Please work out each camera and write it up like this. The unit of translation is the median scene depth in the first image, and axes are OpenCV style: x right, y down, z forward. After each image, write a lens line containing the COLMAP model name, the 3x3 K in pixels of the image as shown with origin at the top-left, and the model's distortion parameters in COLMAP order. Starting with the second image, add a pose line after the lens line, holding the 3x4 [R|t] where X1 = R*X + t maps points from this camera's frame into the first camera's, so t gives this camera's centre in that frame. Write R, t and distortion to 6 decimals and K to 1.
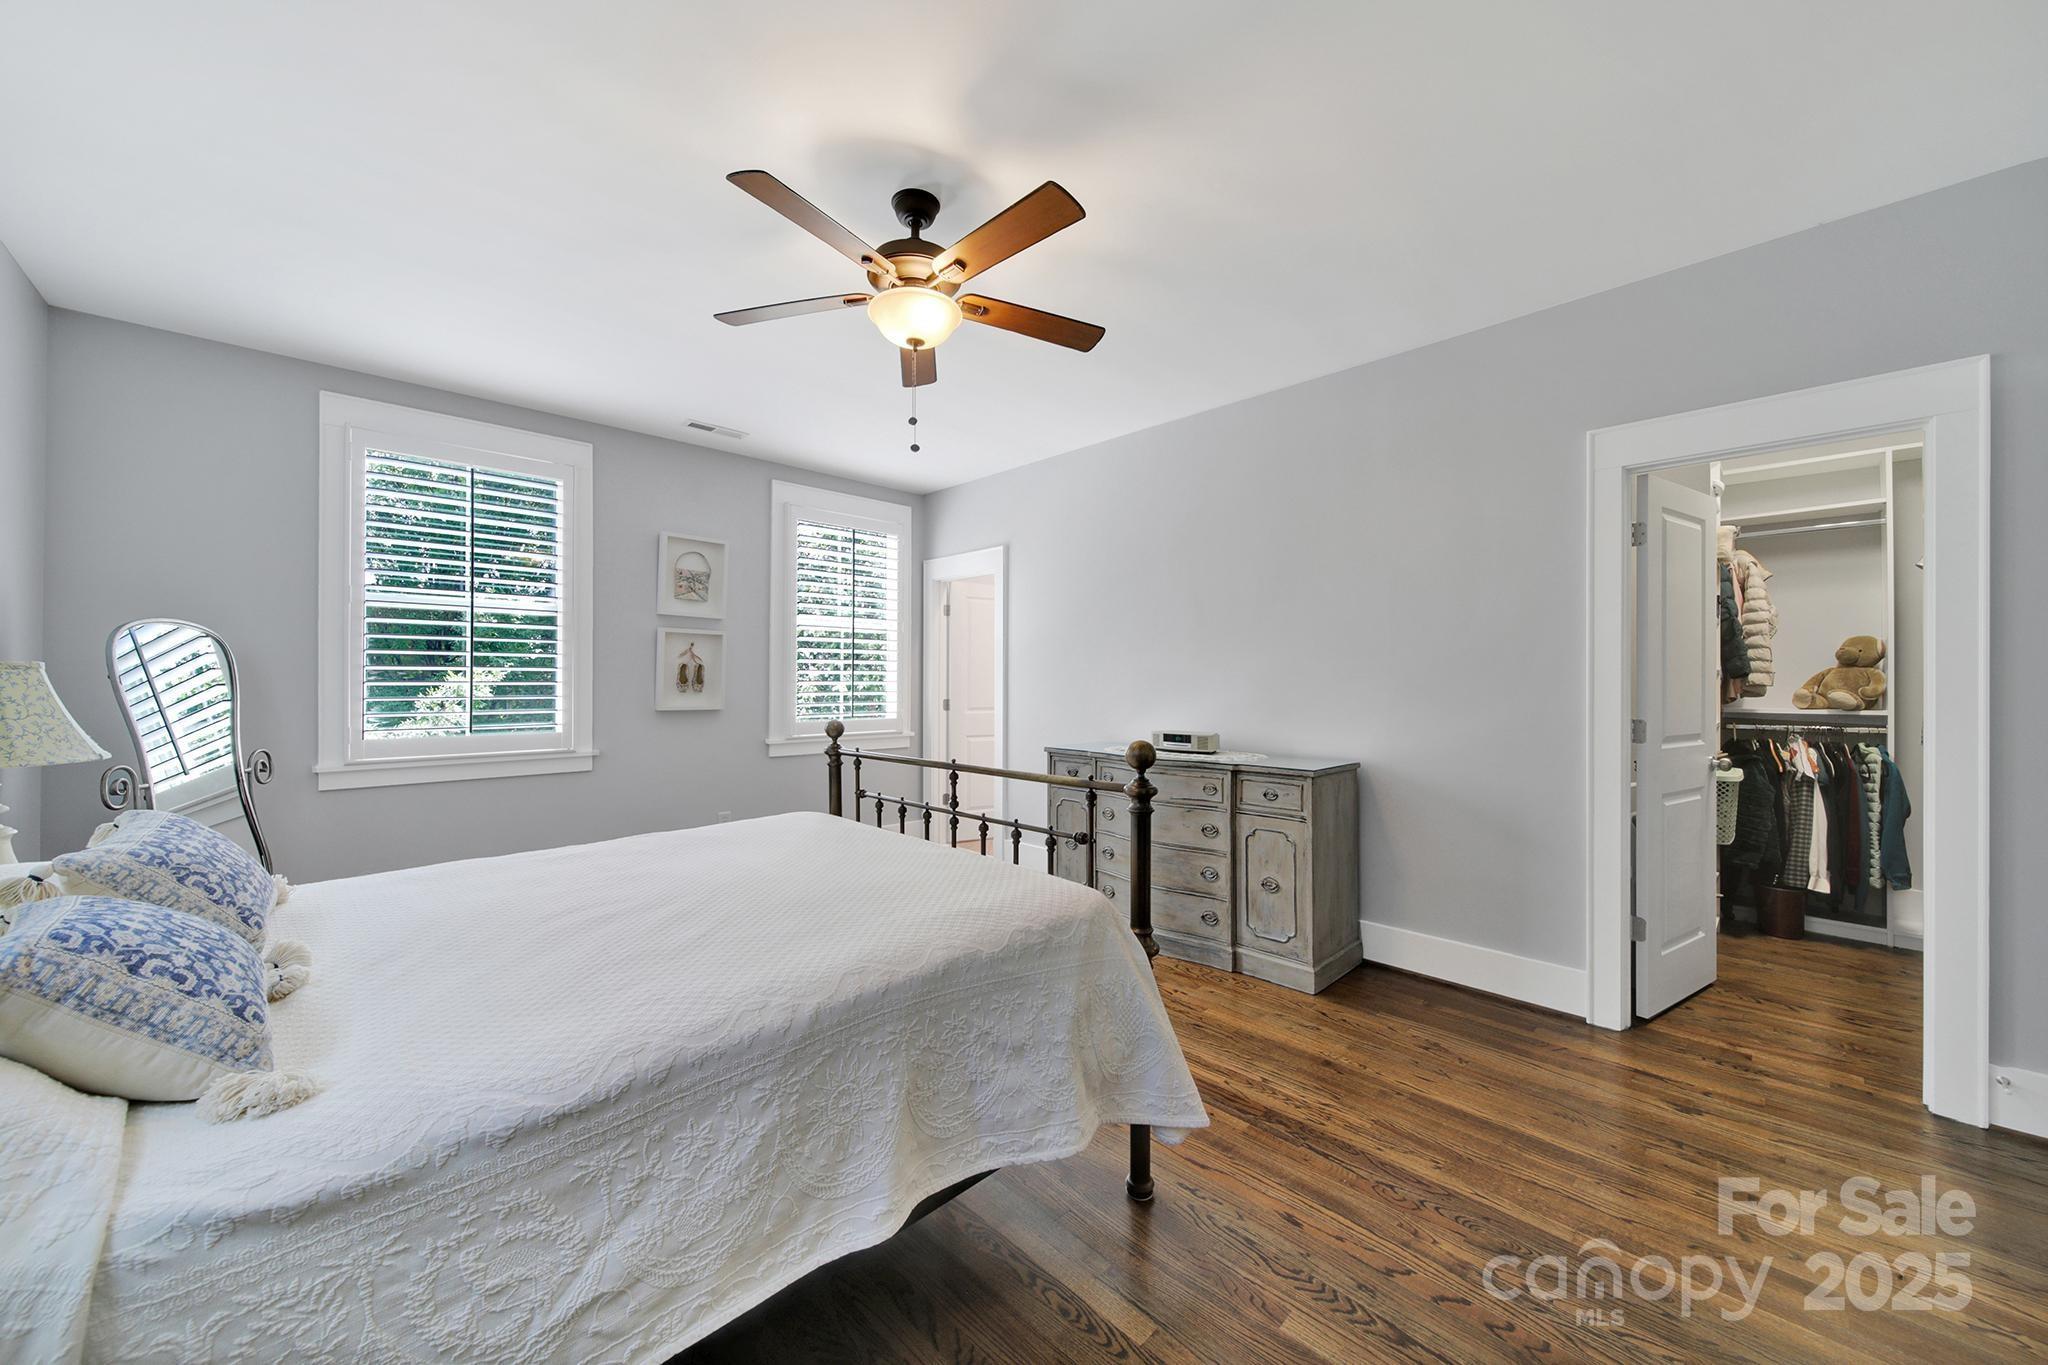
lens RADIAL K [[750.4, 0, 1007.5], [0, 750.4, 676.0], [0, 0, 1]] dist [0.013443, -0.000036]
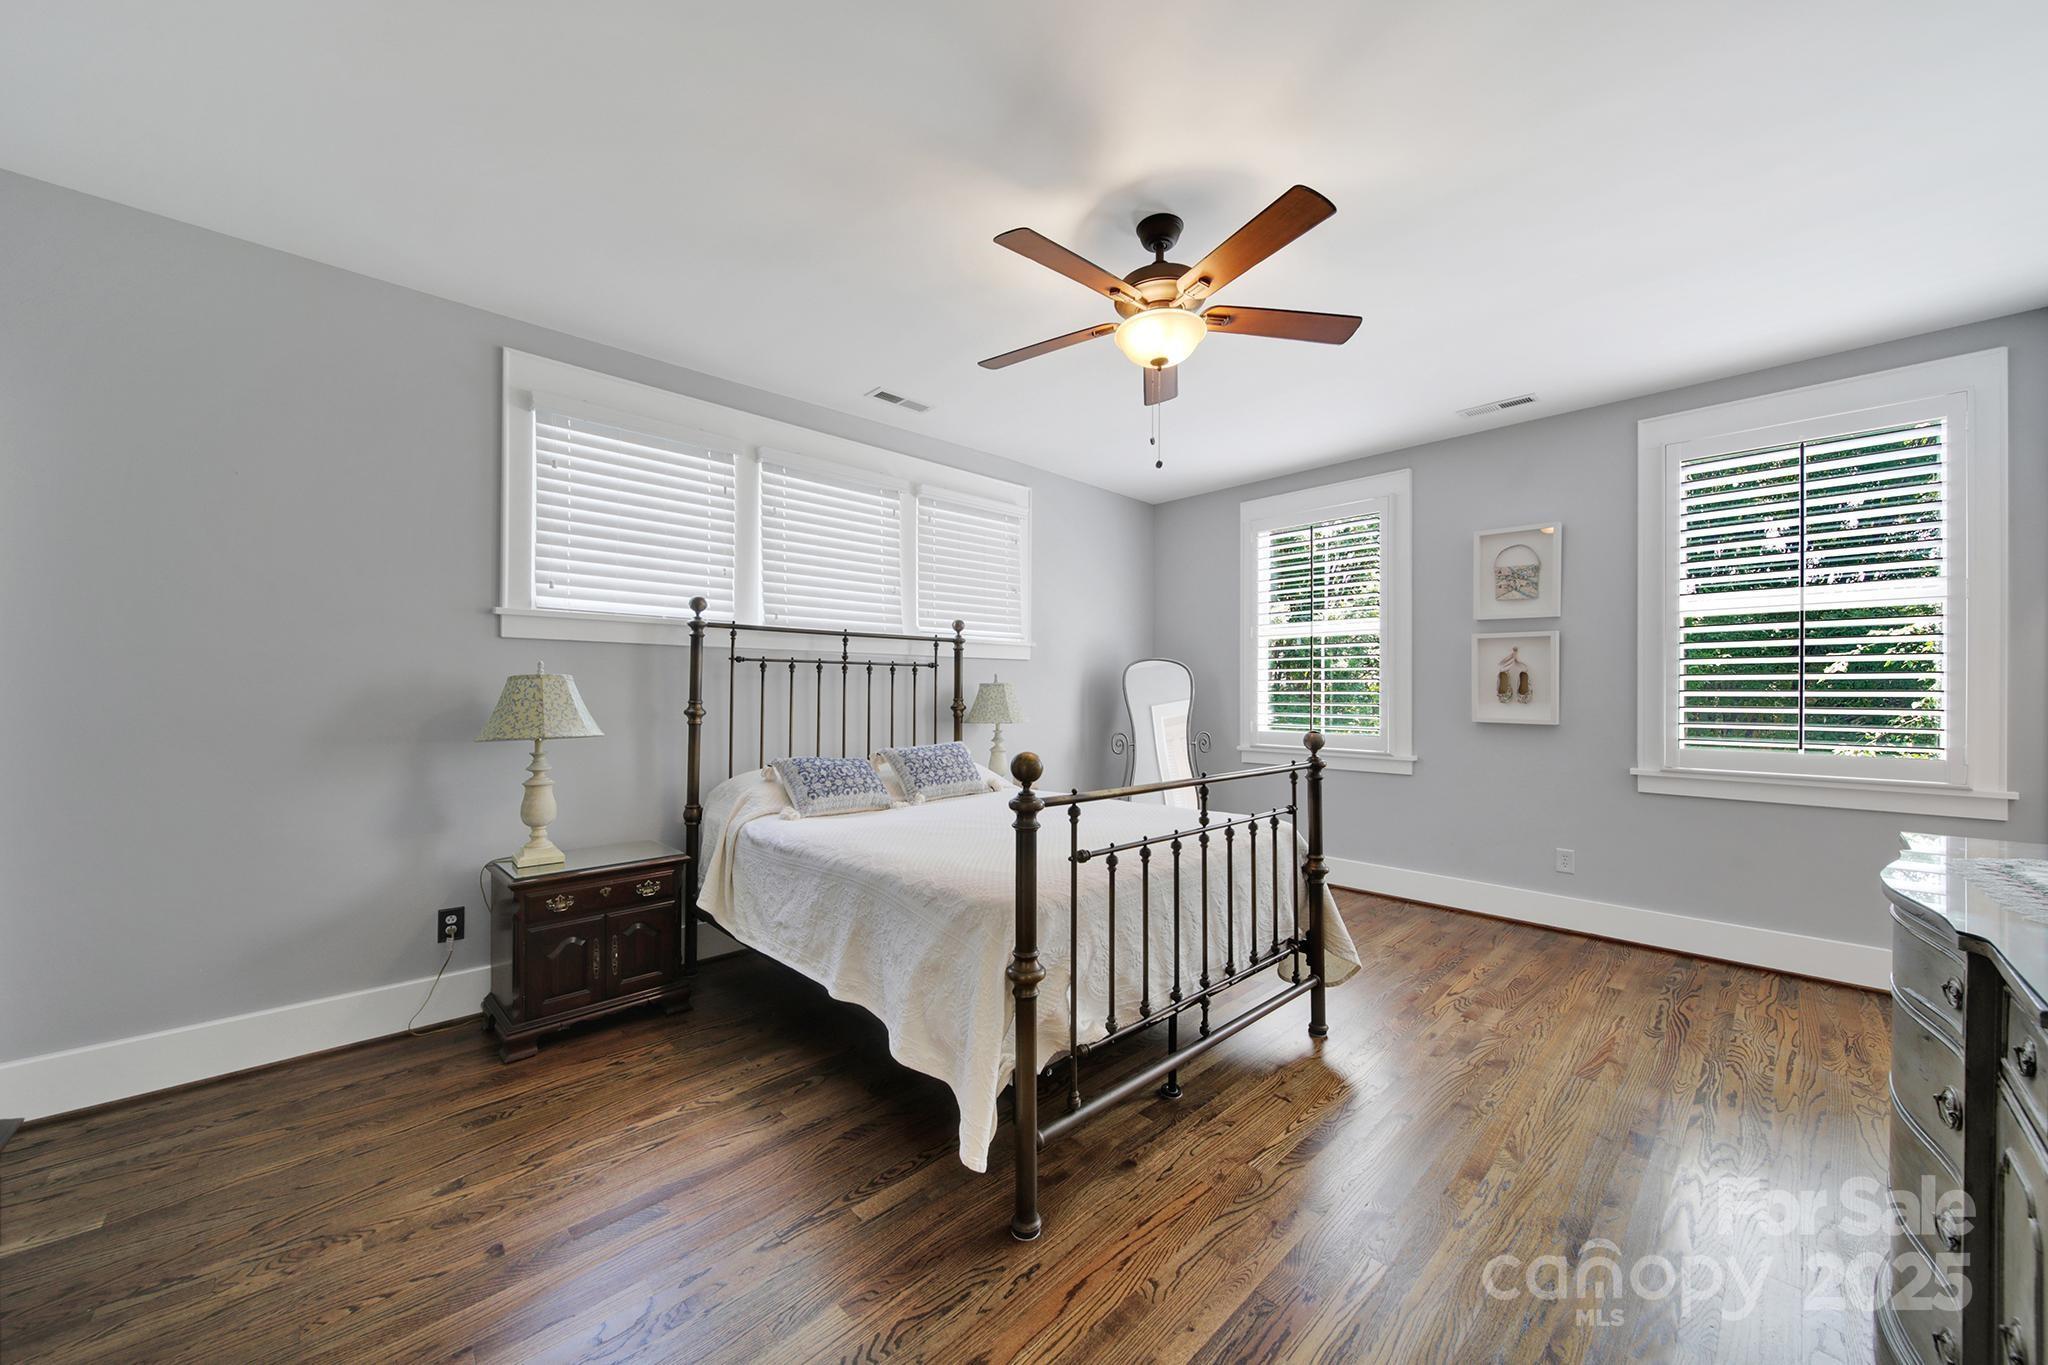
lens RADIAL K [[732.6, 0, 1018.2], [0, 732.6, 685.5], [0, 0, 1]] dist [0.013460, -0.000027]
pose [[0.002053, -0.006276, -0.999978, 0.550097], [0.004428, 0.999971, -0.006267, 0.004962], [0.999988, -0.004415, 0.002080, 0.496790]]
